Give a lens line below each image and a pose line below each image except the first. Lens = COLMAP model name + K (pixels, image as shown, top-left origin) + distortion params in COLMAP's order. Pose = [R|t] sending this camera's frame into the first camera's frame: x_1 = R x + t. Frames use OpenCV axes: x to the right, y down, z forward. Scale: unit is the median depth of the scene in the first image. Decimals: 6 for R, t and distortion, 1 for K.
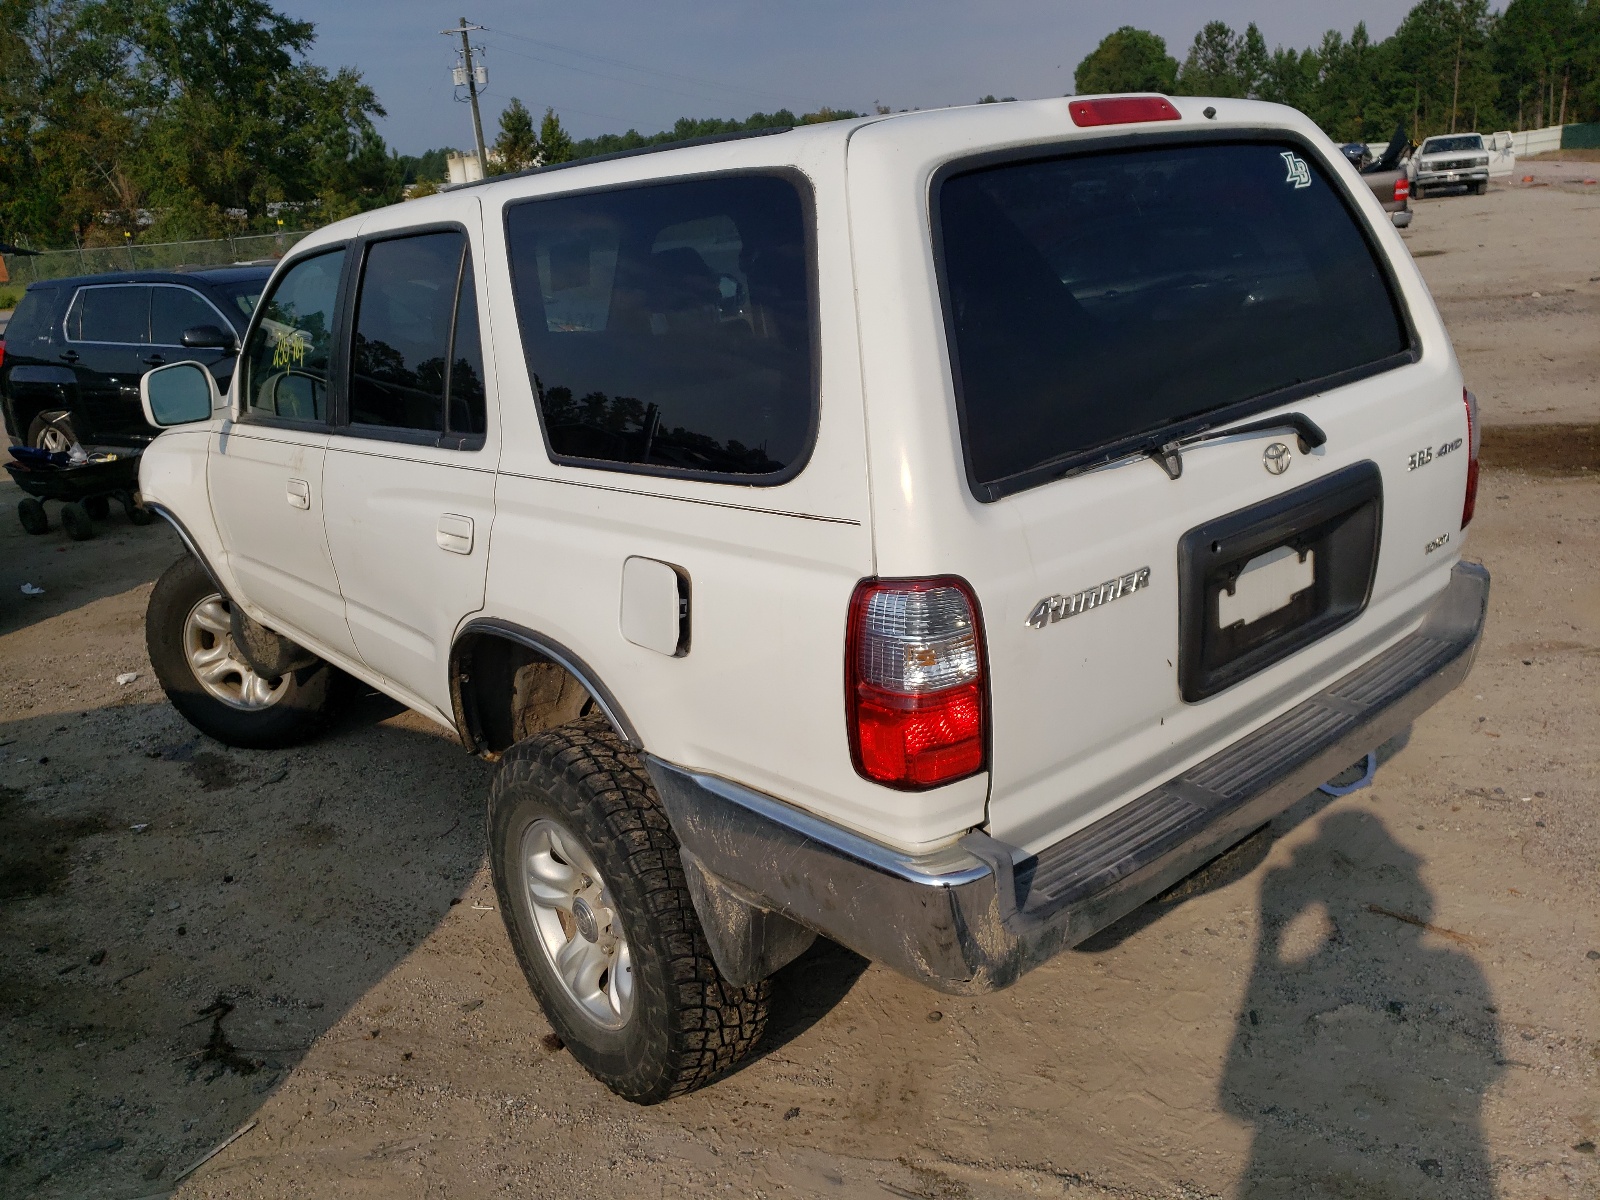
lens RADIAL K [[1184.0, 0, 800.0], [0, 1184.0, 600.0], [0, 0, 1]] dist [0.049264, -0.025785]
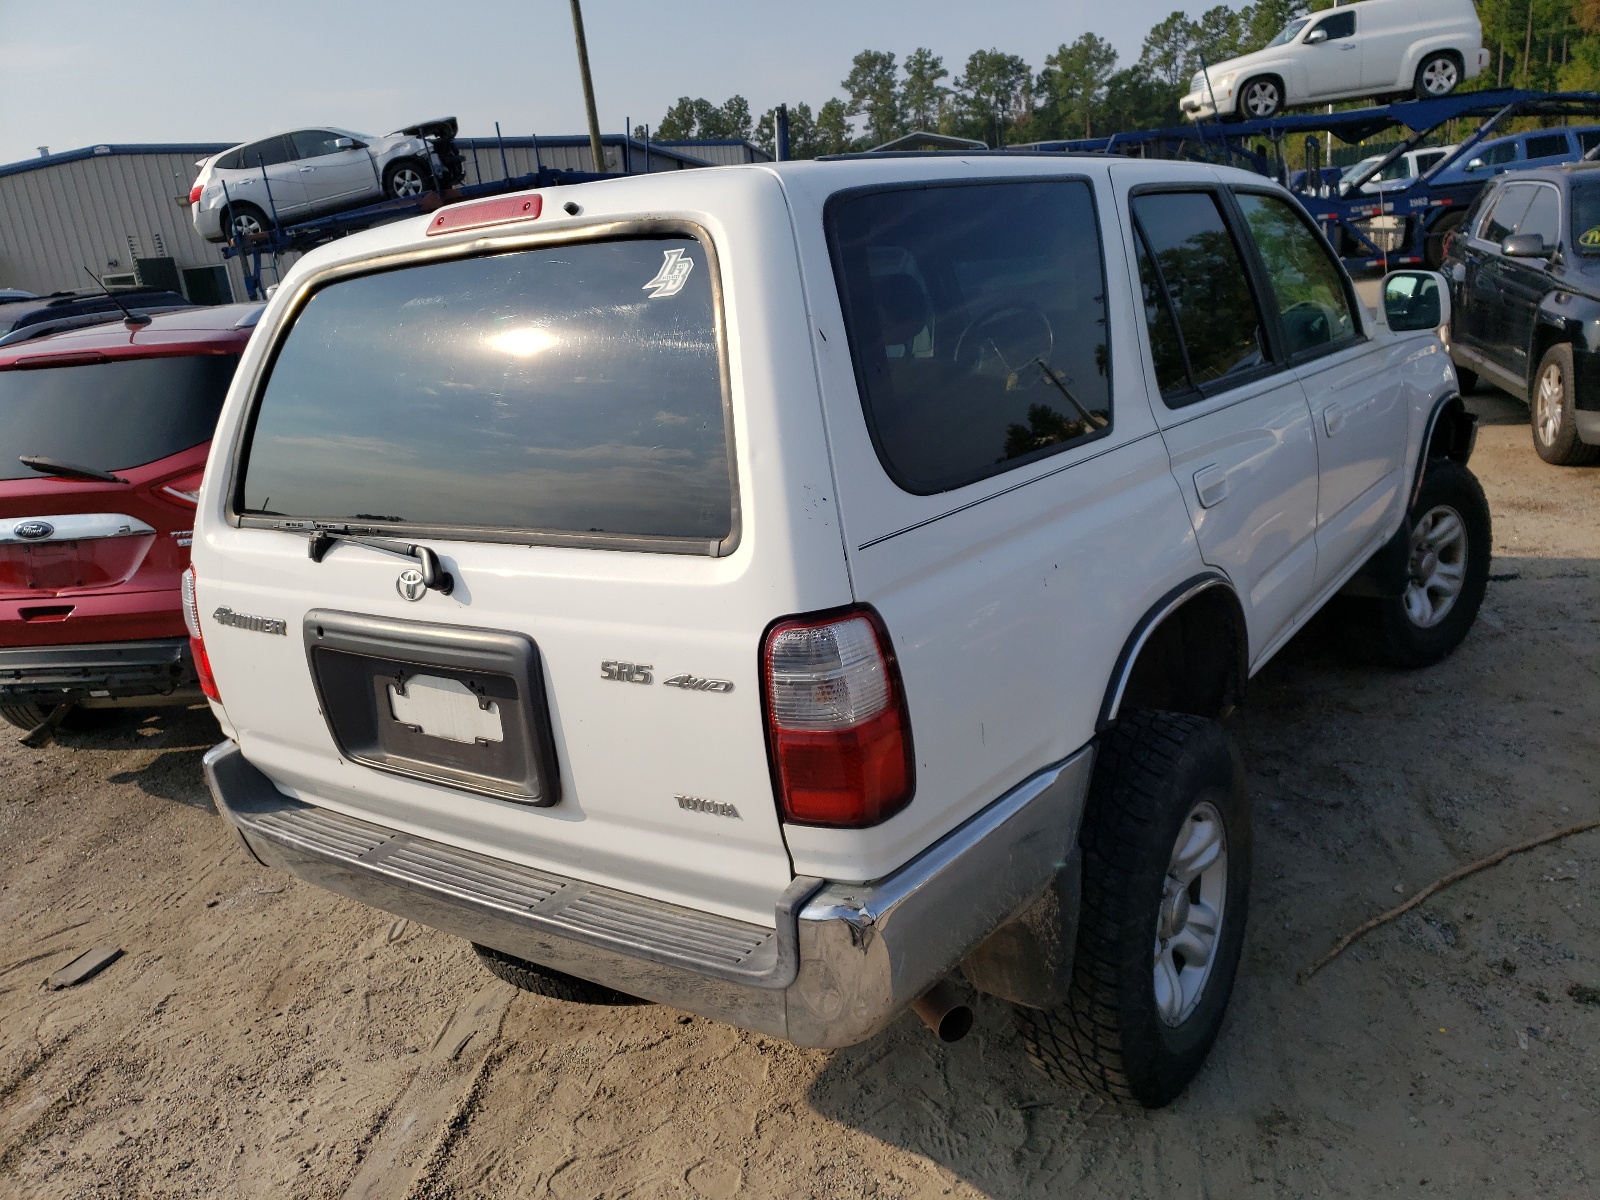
lens RADIAL K [[1224.2, 0, 797.8], [0, 1224.2, 571.5], [0, 0, 1]] dist [0.003640, 0.037352]
pose [[0.354742, 0.343100, -0.869736, 1.327011], [-0.231236, 0.933531, 0.273952, -0.459394], [0.905919, 0.103932, 0.410499, 0.836763]]
